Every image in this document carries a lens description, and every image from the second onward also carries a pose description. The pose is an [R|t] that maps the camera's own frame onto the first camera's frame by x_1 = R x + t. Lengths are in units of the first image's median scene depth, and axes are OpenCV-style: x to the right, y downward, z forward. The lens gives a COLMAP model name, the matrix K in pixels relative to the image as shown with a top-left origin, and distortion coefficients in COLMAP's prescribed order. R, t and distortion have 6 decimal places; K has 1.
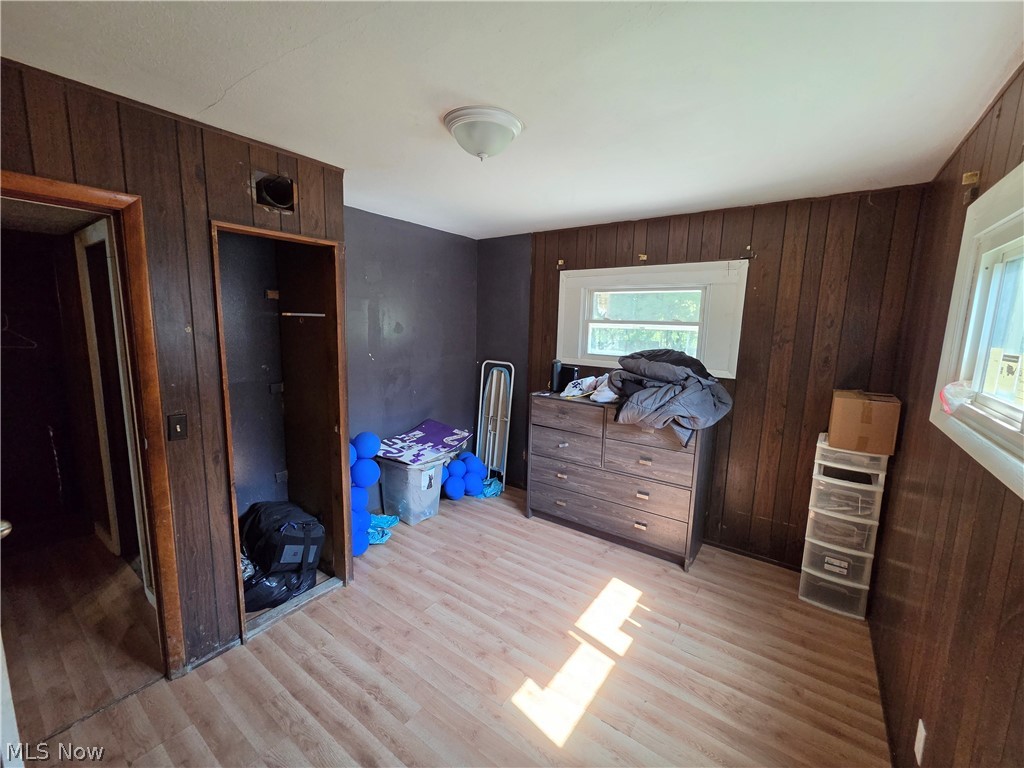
lens RADIAL K [[424.8, 0, 511.5], [0, 424.8, 386.3], [0, 0, 1]] dist [0.000761, 0.000134]
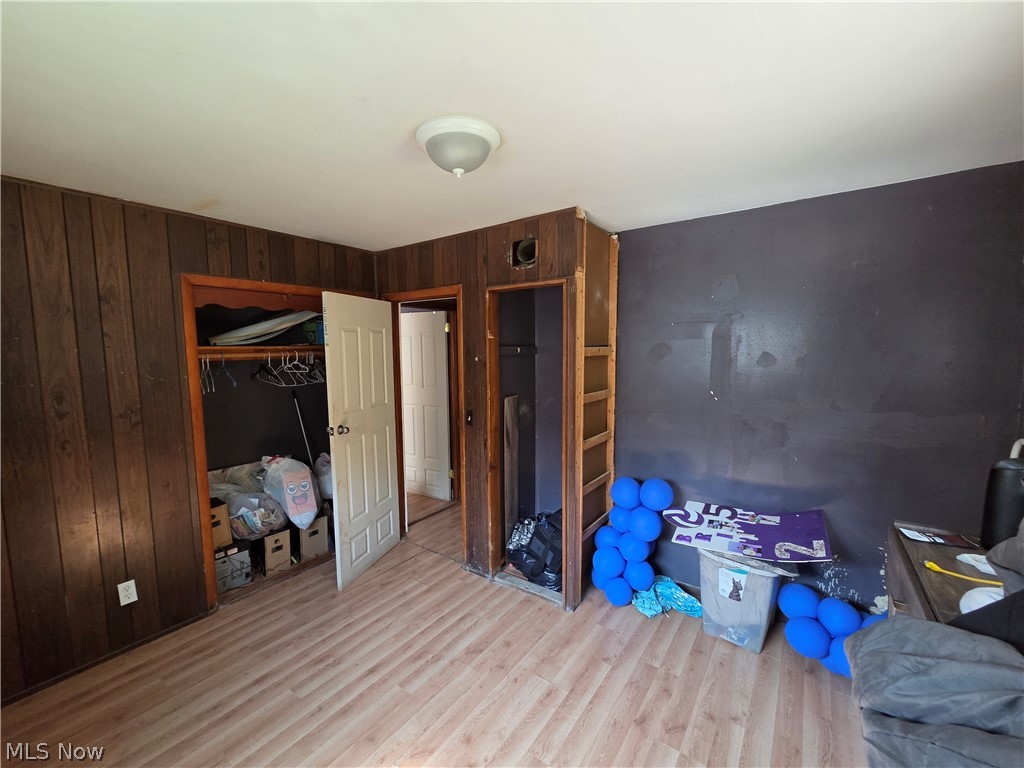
lens RADIAL K [[424.8, 0, 511.5], [0, 424.8, 386.3], [0, 0, 1]] dist [0.000761, 0.000134]
pose [[-0.013252, 0.074607, -0.997125, 0.556212], [-0.139130, 0.987375, 0.075726, -0.112582], [0.990185, 0.139733, -0.002705, 0.756654]]
